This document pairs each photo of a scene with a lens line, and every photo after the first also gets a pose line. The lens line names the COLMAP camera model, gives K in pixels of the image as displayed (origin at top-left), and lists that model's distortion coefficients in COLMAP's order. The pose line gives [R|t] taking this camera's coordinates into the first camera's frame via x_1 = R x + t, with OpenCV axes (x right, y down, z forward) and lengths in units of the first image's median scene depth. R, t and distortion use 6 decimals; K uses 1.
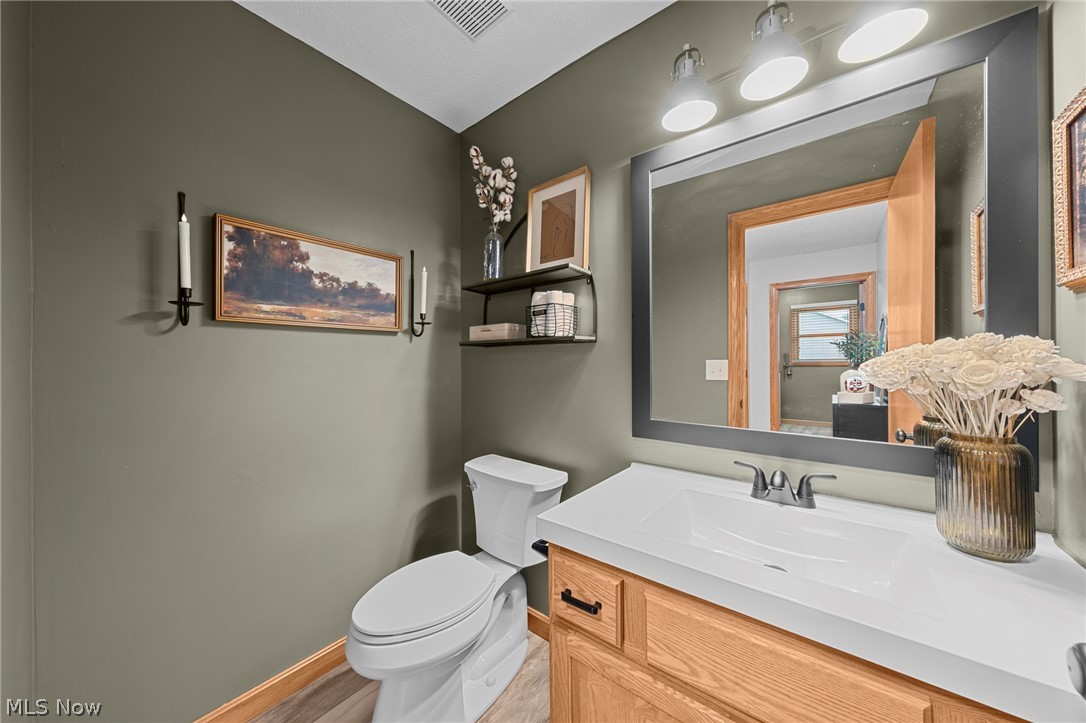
lens RADIAL K [[365.7, 0, 538.6], [0, 365.7, 360.9], [0, 0, 1]] dist [-0.006048, -0.000162]
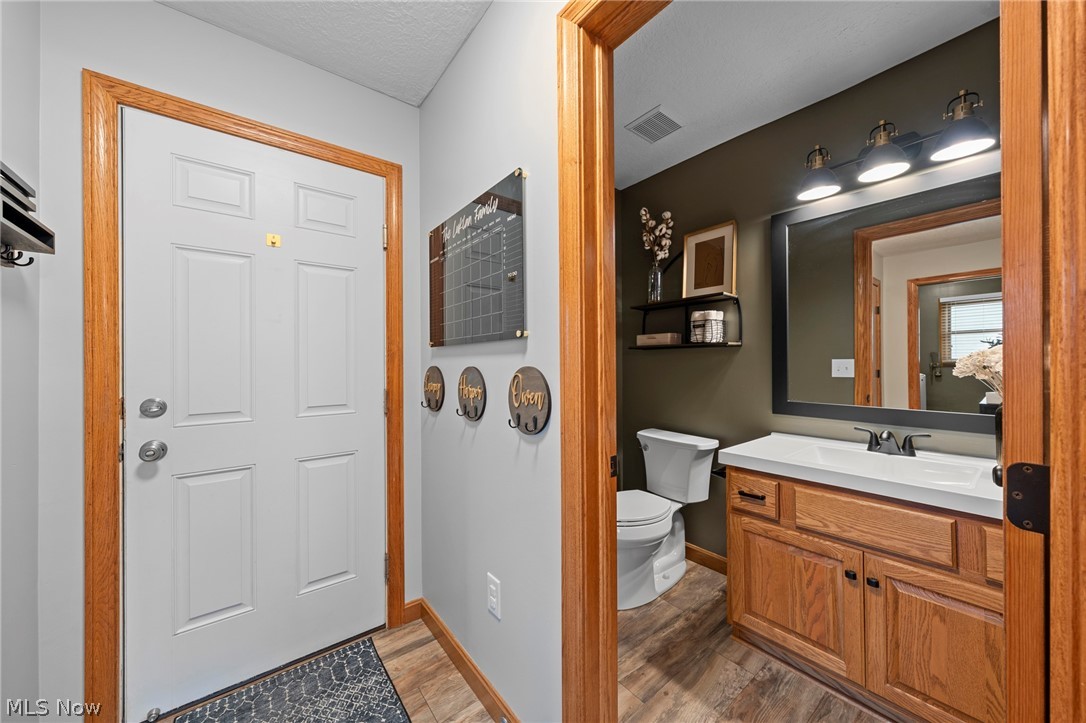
lens RADIAL K [[380.1, 0, 540.8], [0, 380.1, 361.2], [0, 0, 1]] dist [-0.002179, -0.000199]
pose [[0.975308, -0.000628, -0.220849, -0.265803], [0.000691, 1.000000, 0.000209, 0.004374], [0.220849, -0.000357, 0.975308, -0.571518]]
